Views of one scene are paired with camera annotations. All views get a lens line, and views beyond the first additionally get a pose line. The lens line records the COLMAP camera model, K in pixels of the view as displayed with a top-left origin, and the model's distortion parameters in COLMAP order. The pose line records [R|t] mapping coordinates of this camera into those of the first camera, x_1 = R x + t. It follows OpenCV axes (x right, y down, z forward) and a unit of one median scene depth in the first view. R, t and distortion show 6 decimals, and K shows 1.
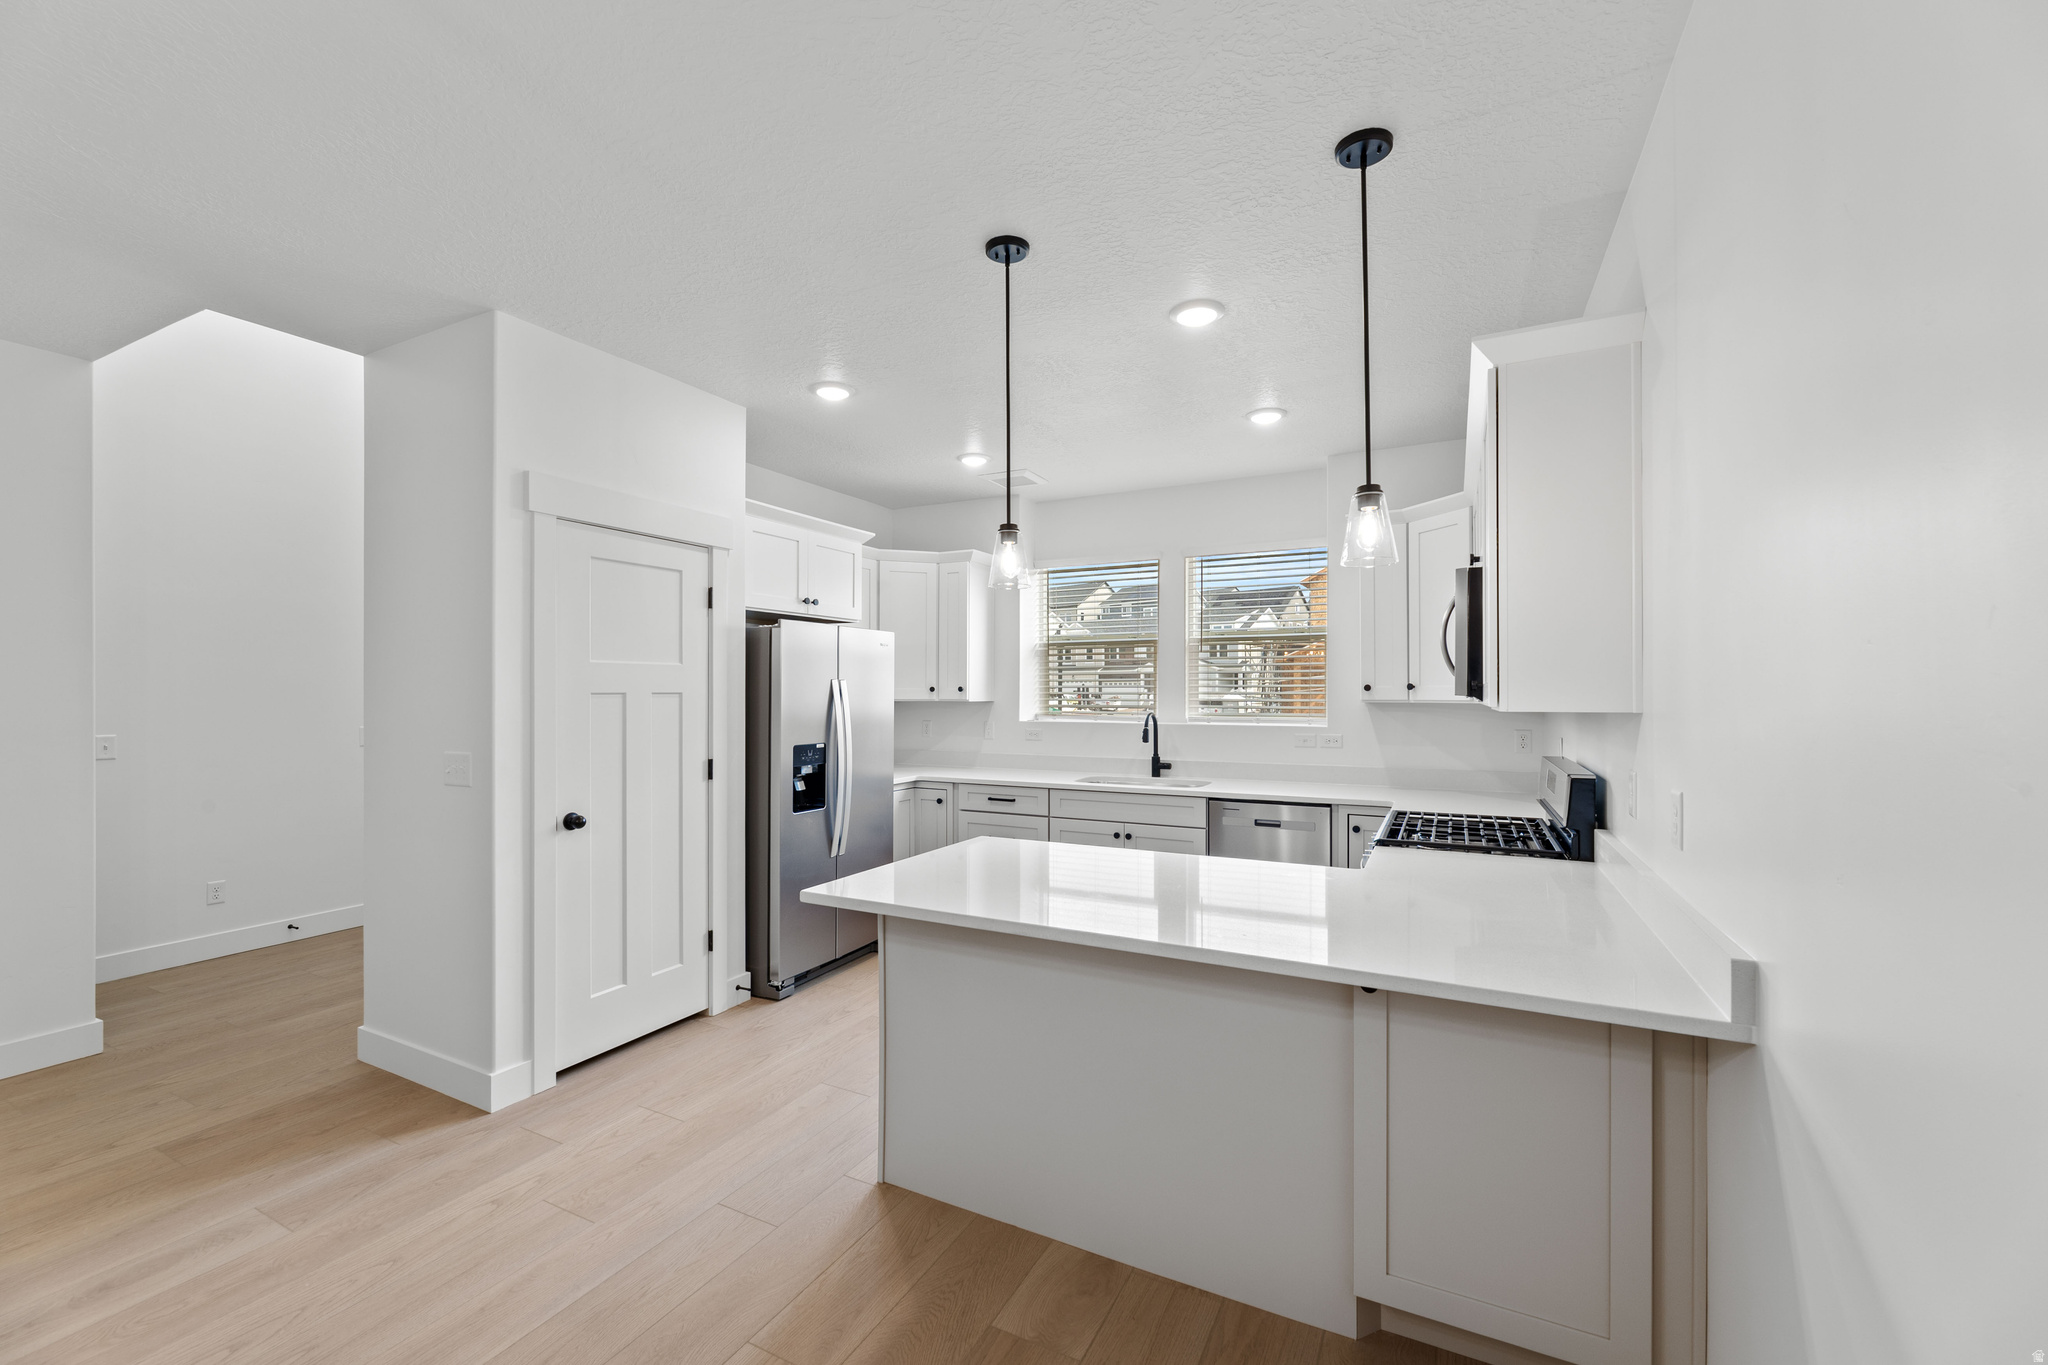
lens RADIAL K [[834.1, 0, 1021.7], [0, 834.1, 682.0], [0, 0, 1]] dist [-0.004564, -0.000342]
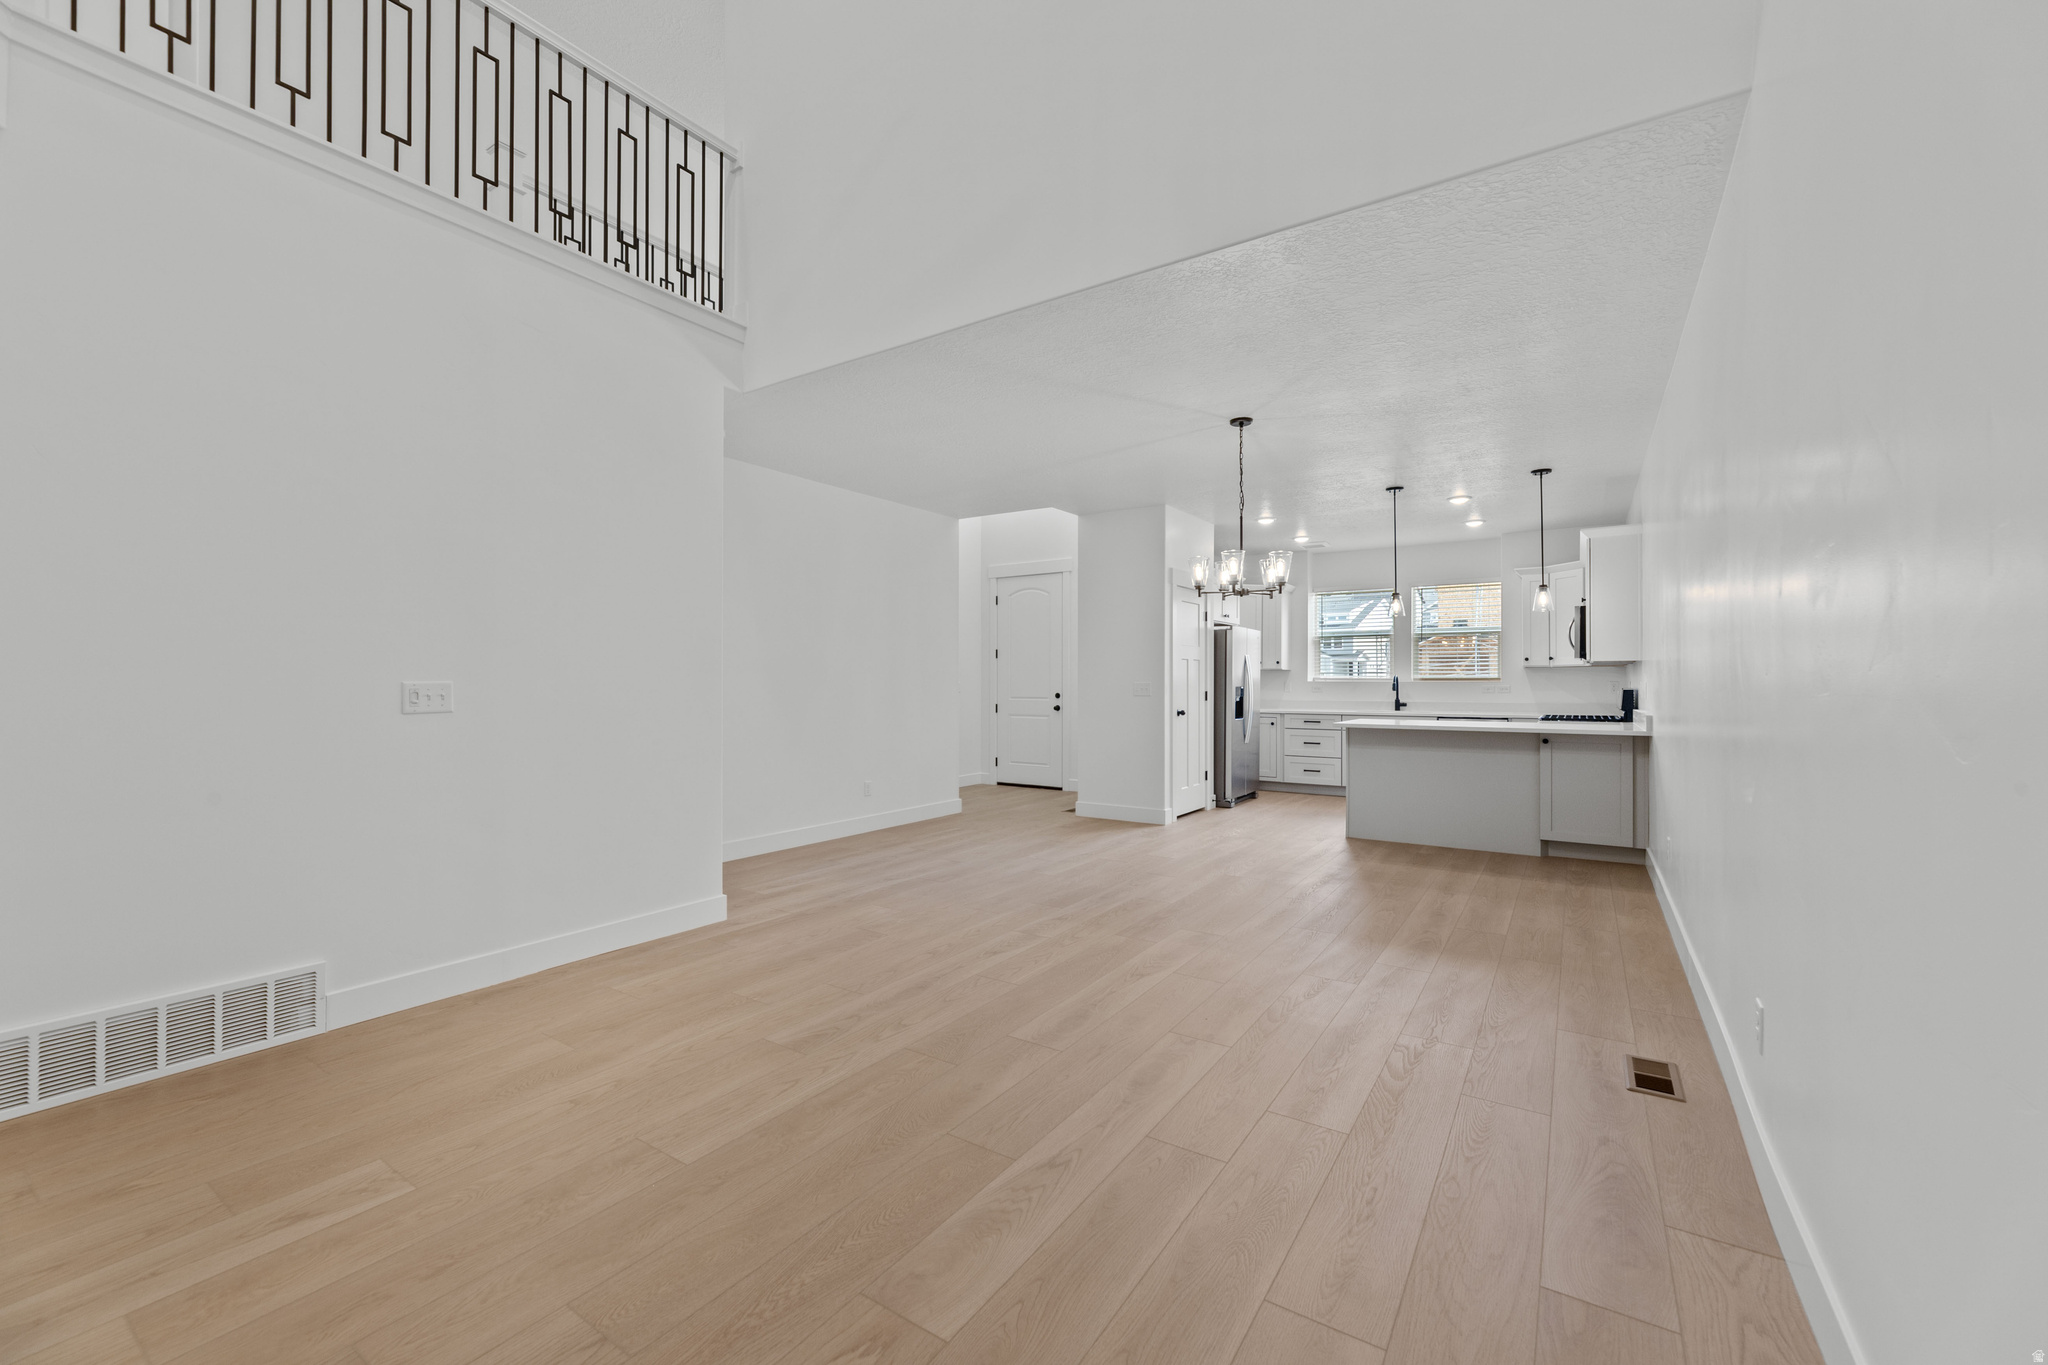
lens RADIAL K [[834.1, 0, 1022.2], [0, 834.1, 674.9], [0, 0, 1]] dist [-0.004564, -0.000342]
pose [[0.993814, 0.000649, -0.111051, -0.592135], [-0.000358, 0.999996, 0.002637, 0.043845], [0.111052, -0.002581, 0.993811, -1.162177]]
